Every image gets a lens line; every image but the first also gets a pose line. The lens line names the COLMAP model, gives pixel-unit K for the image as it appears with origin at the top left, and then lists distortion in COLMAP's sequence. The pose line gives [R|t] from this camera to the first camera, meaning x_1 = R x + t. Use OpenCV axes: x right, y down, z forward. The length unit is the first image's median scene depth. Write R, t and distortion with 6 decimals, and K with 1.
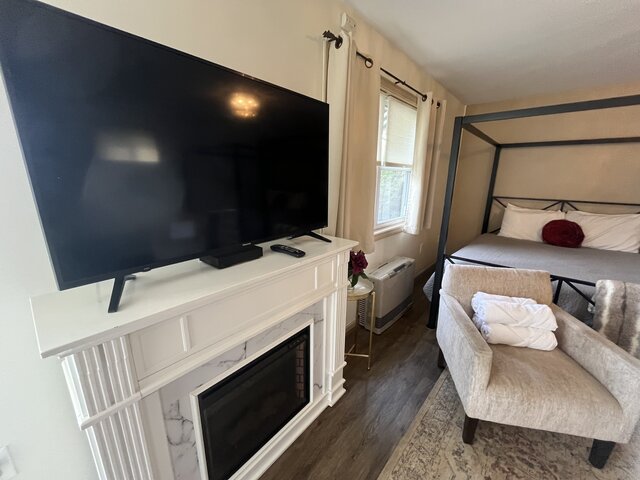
lens RADIAL K [[255.5, 0, 320.5], [0, 255.5, 241.9], [0, 0, 1]] dist [-0.000038, -0.000522]
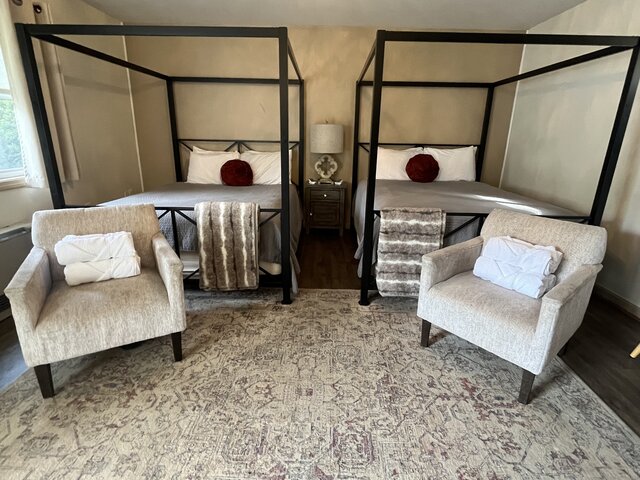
lens RADIAL K [[344.6, 0, 319.9], [0, 344.6, 237.1], [0, 0, 1]] dist [0.000396, 0.000333]
pose [[0.761513, -0.190287, 0.619588, 0.522597], [0.154253, 0.981674, 0.111905, 0.193047], [-0.629527, 0.010356, 0.776910, -0.445574]]
